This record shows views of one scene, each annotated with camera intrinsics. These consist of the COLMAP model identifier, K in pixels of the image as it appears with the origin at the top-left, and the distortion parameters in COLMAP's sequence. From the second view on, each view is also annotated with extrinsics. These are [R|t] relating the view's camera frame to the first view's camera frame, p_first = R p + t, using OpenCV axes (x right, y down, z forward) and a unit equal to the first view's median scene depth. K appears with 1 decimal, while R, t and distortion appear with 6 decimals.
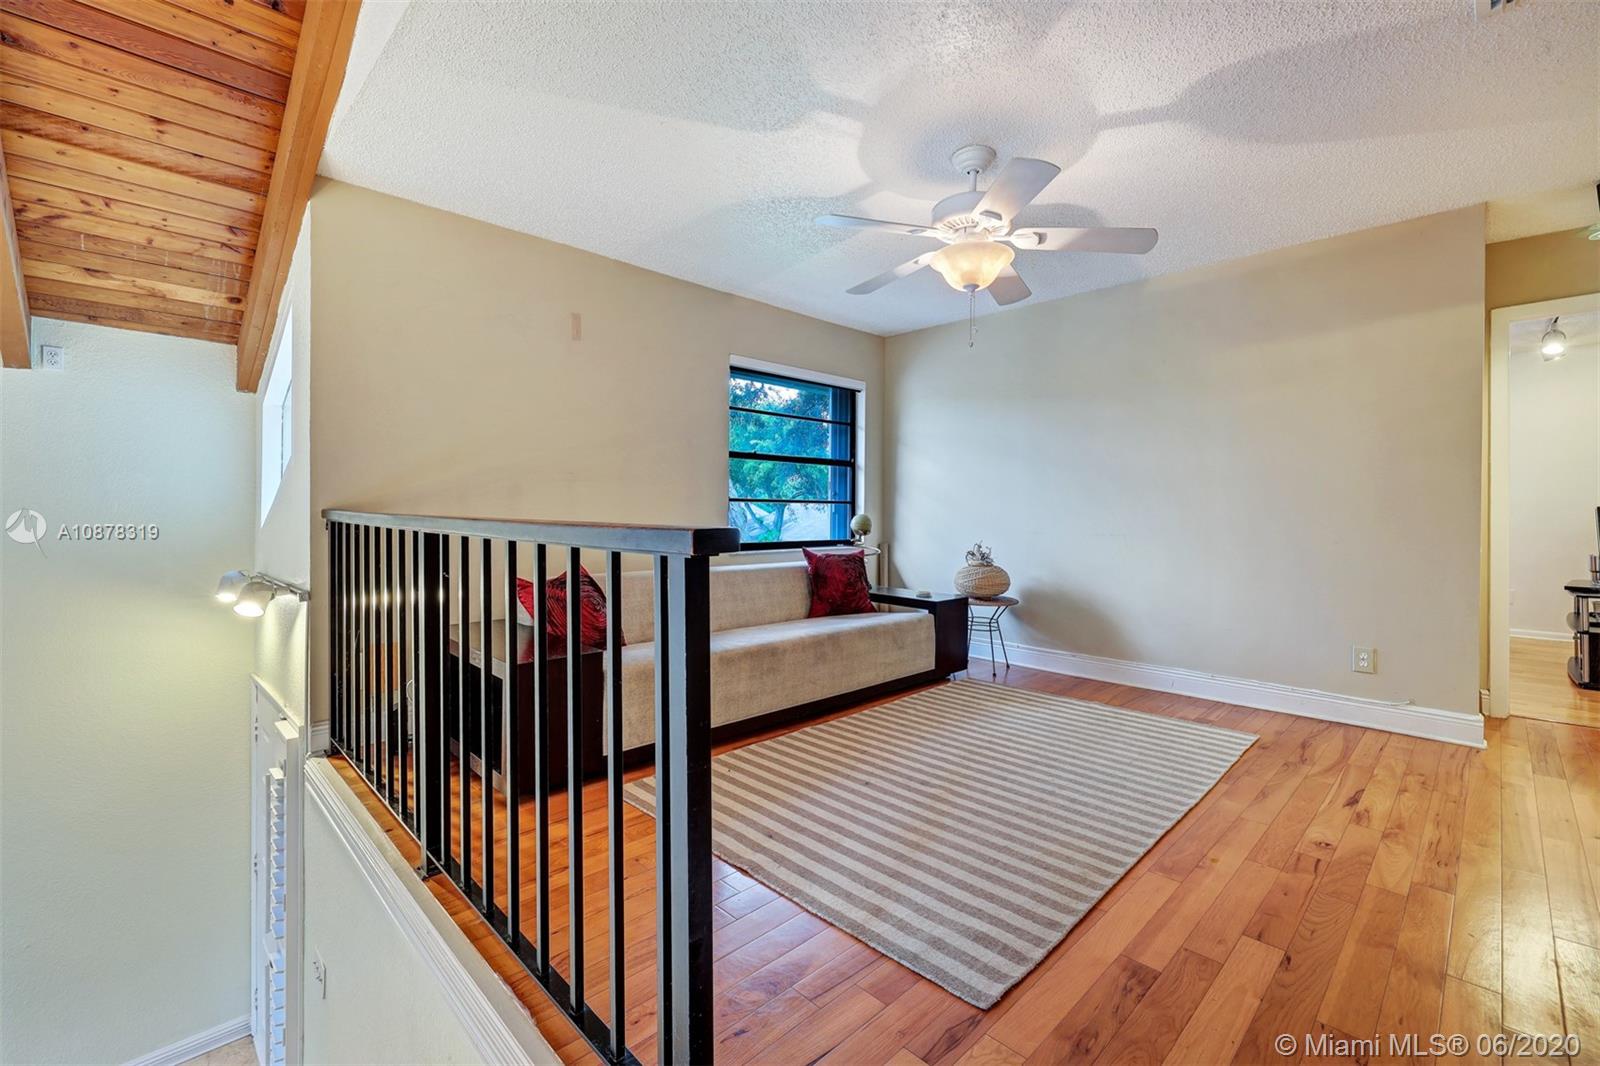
lens RADIAL K [[676.3, 0, 800.8], [0, 676.3, 515.0], [0, 0, 1]] dist [-0.002509, -0.000072]
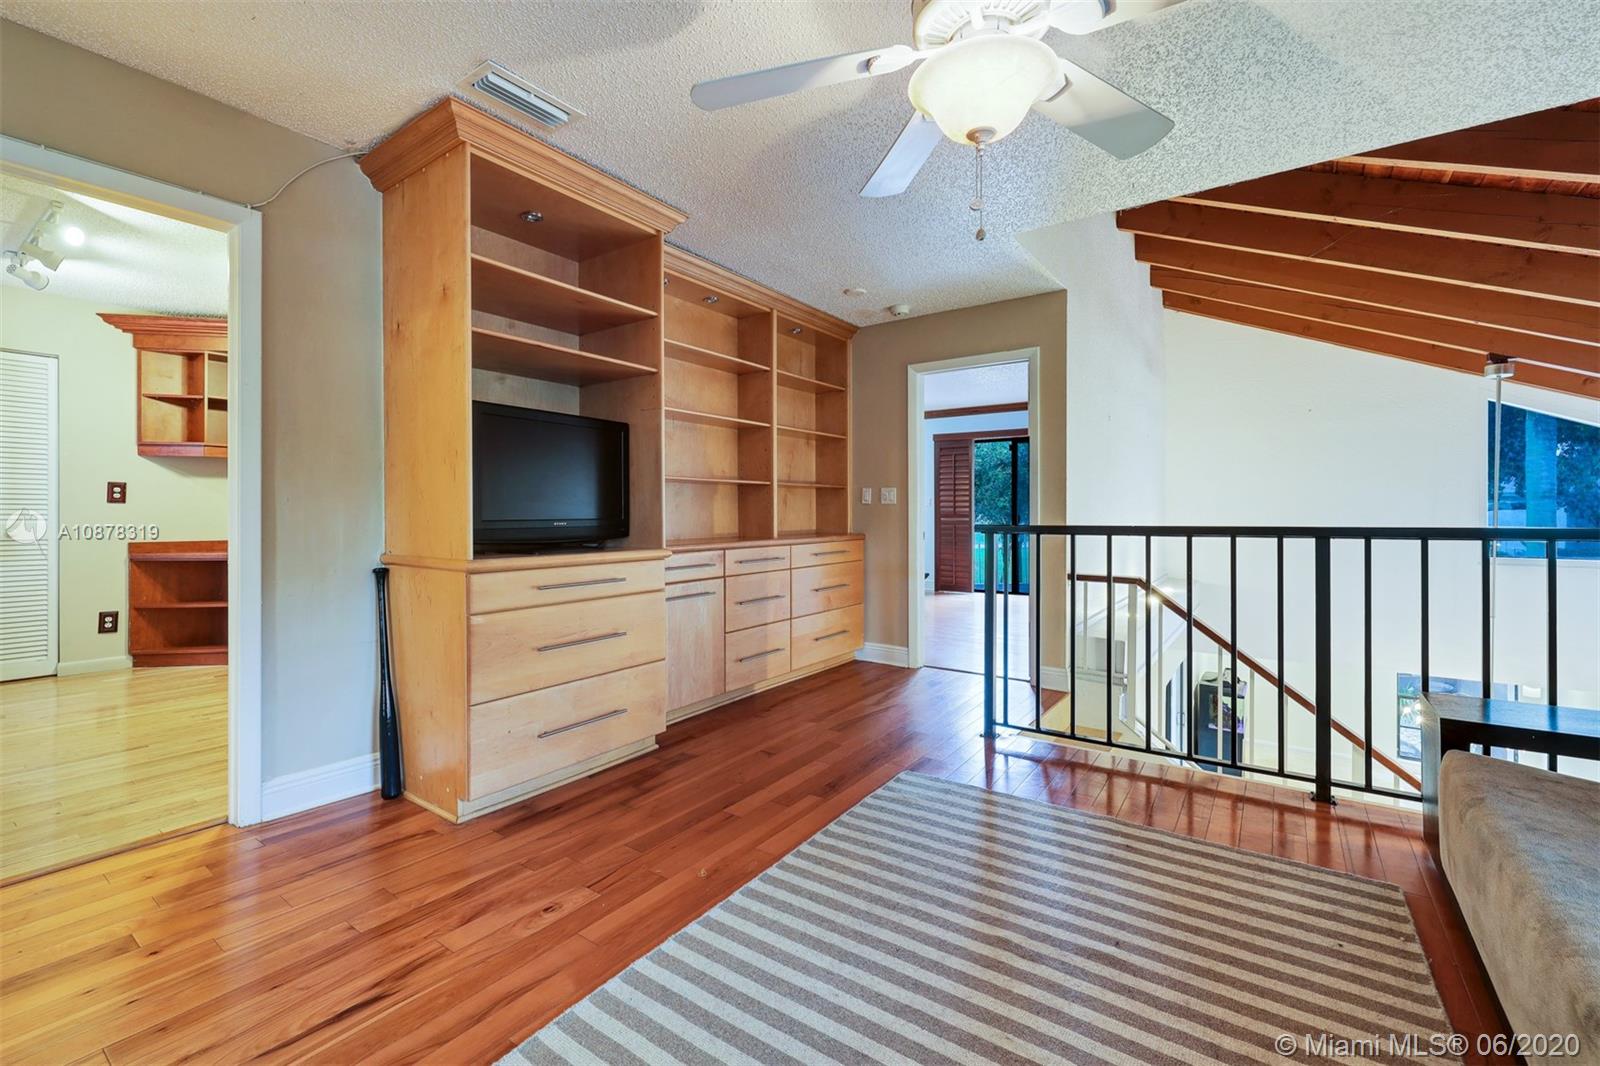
lens RADIAL K [[676.3, 0, 800.8], [0, 676.3, 515.0], [0, 0, 1]] dist [-0.002509, -0.000072]
pose [[-0.980021, 0.001376, -0.198888, 0.490436], [0.001714, 0.999997, -0.001526, -0.021117], [0.198885, -0.001836, -0.980021, 1.454679]]
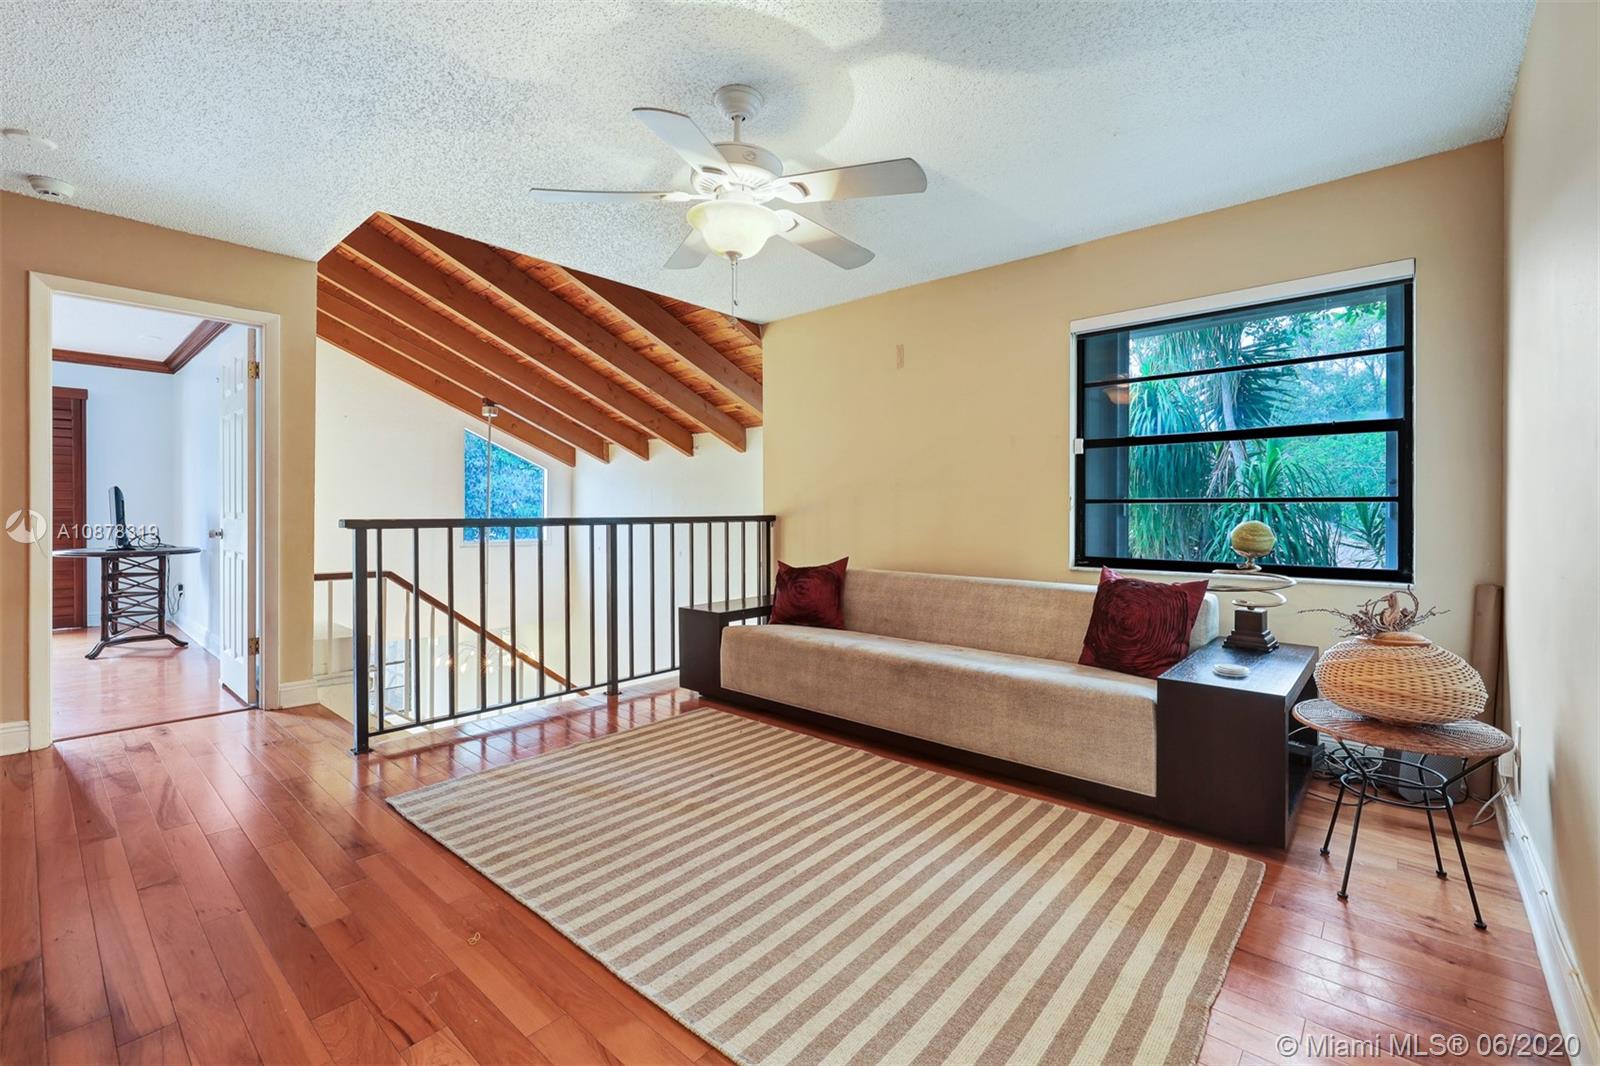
lens RADIAL K [[676.3, 0, 800.8], [0, 676.3, 515.0], [0, 0, 1]] dist [-0.002509, -0.000072]
pose [[0.090020, 0.006346, -0.995920, 1.072596], [-0.000530, 0.999980, 0.006324, -0.019712], [0.995940, -0.000041, 0.090021, 0.956570]]
